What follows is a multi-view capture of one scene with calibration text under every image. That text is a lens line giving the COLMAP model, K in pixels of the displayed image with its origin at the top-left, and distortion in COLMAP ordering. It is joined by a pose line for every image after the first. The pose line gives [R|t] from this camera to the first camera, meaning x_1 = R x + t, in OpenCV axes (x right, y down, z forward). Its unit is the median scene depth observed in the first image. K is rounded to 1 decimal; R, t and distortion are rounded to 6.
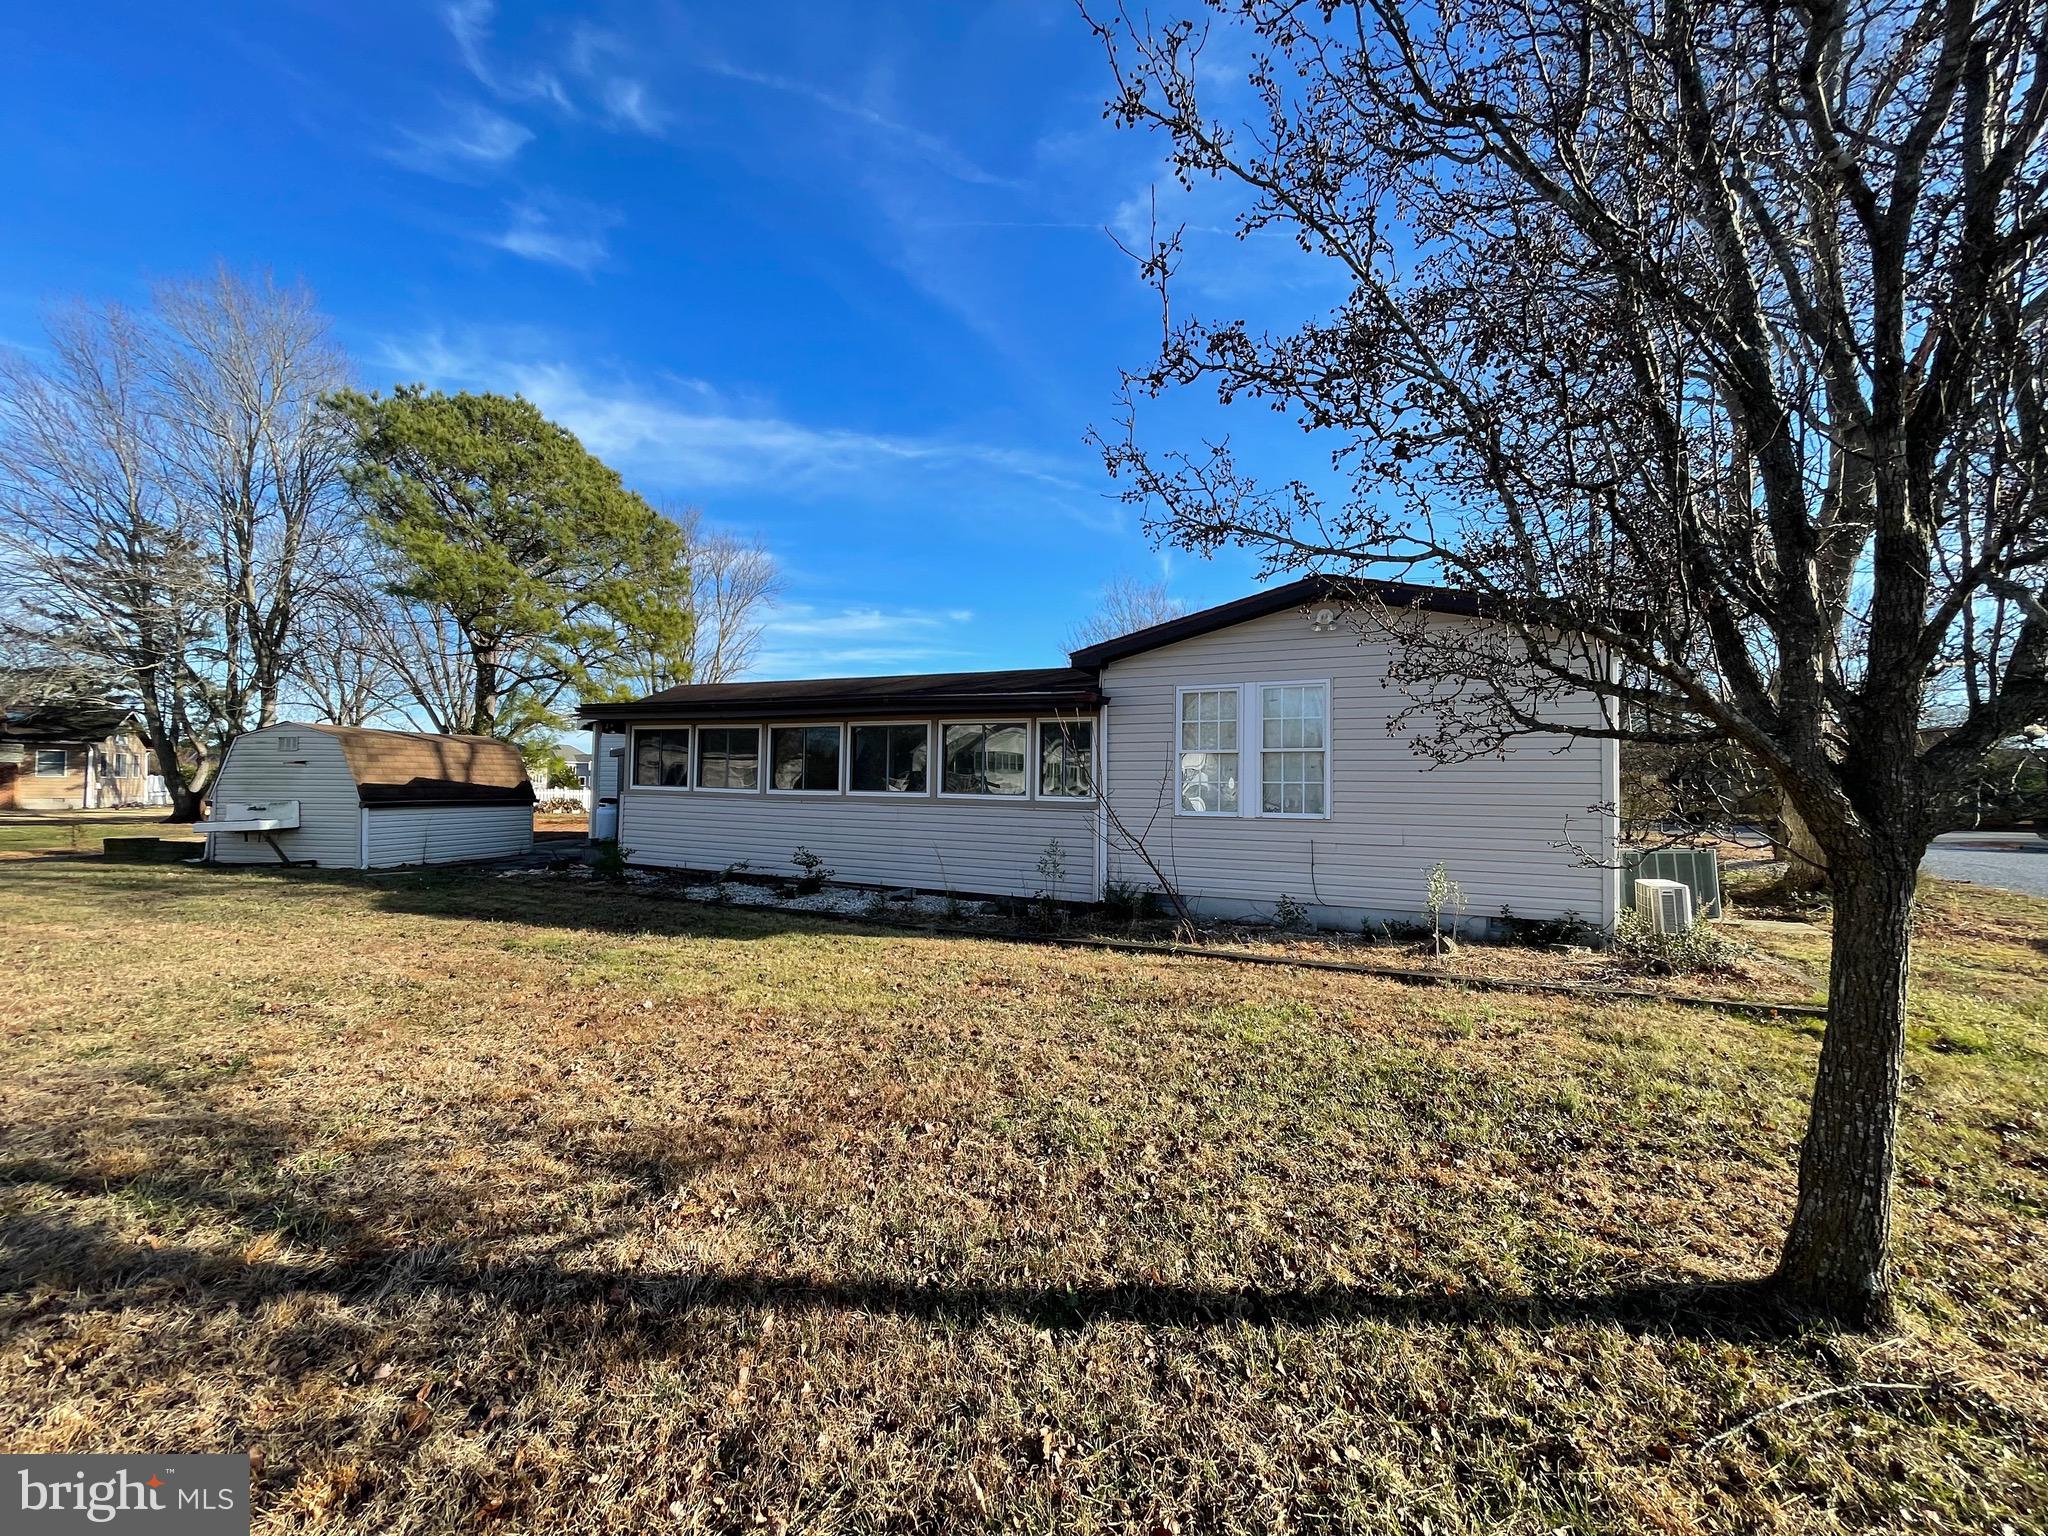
lens RADIAL K [[836.9, 0, 1021.4], [0, 836.9, 784.3], [0, 0, 1]] dist [-0.002493, -0.000152]
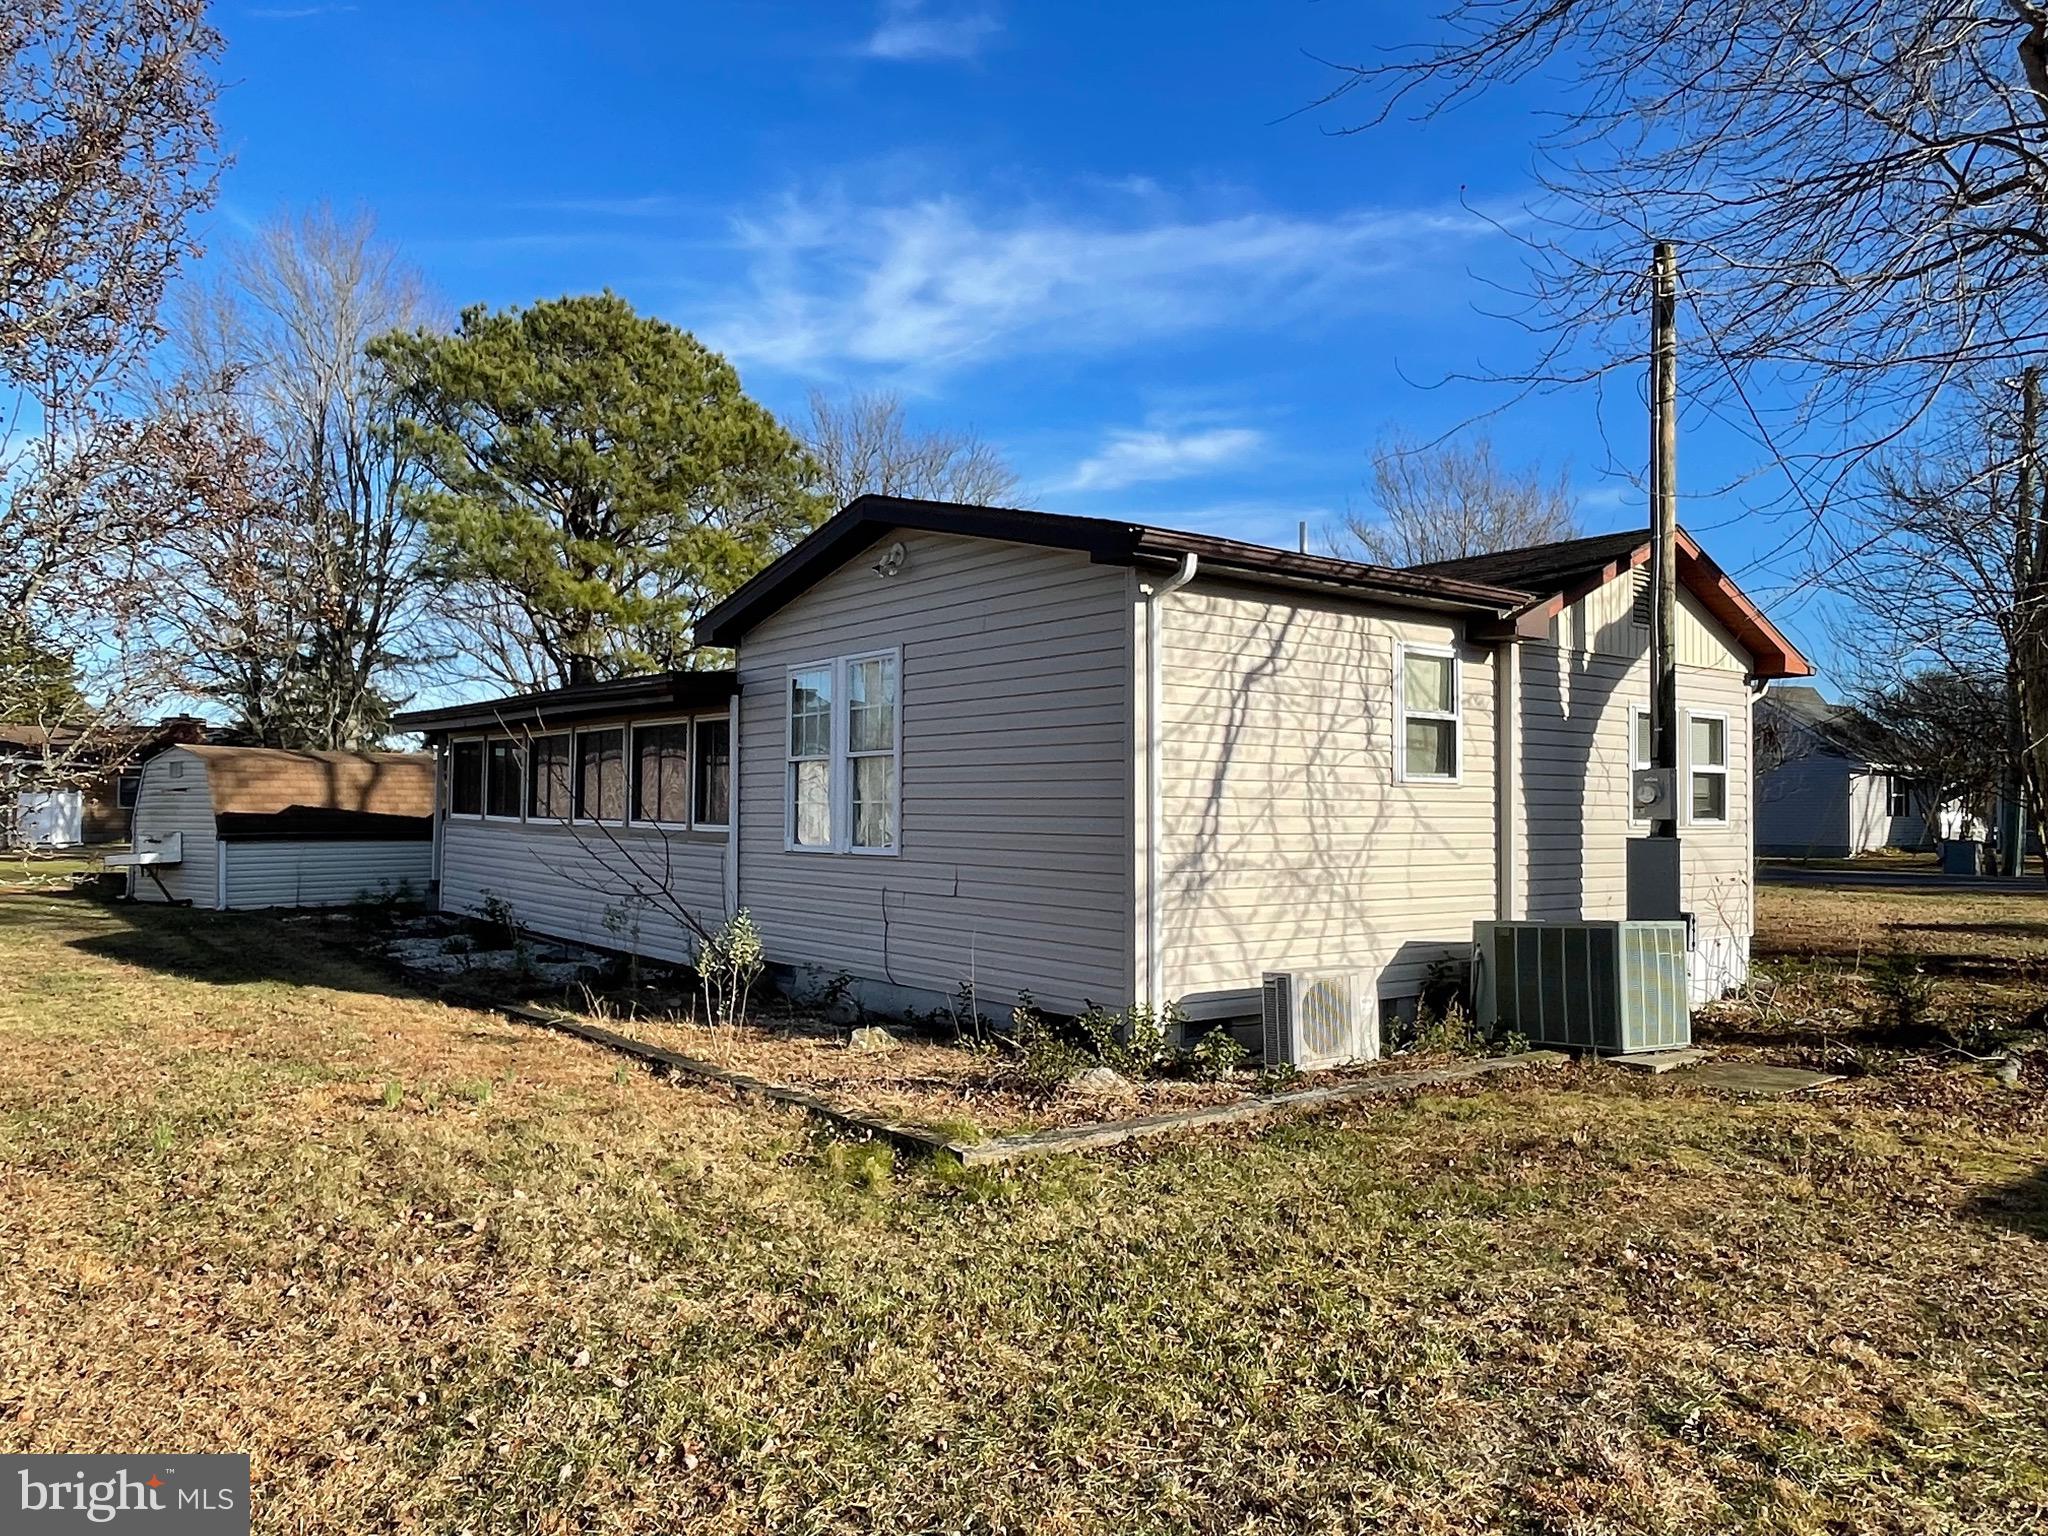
lens RADIAL K [[1411.1, 0, 1030.0], [0, 1411.1, 767.2], [0, 0, 1]] dist [0.000394, 0.001388]
pose [[0.897496, -0.022014, -0.440473, 0.643245], [0.010501, 0.999537, -0.028559, 0.002025], [0.440898, 0.021006, 0.897312, 0.029478]]
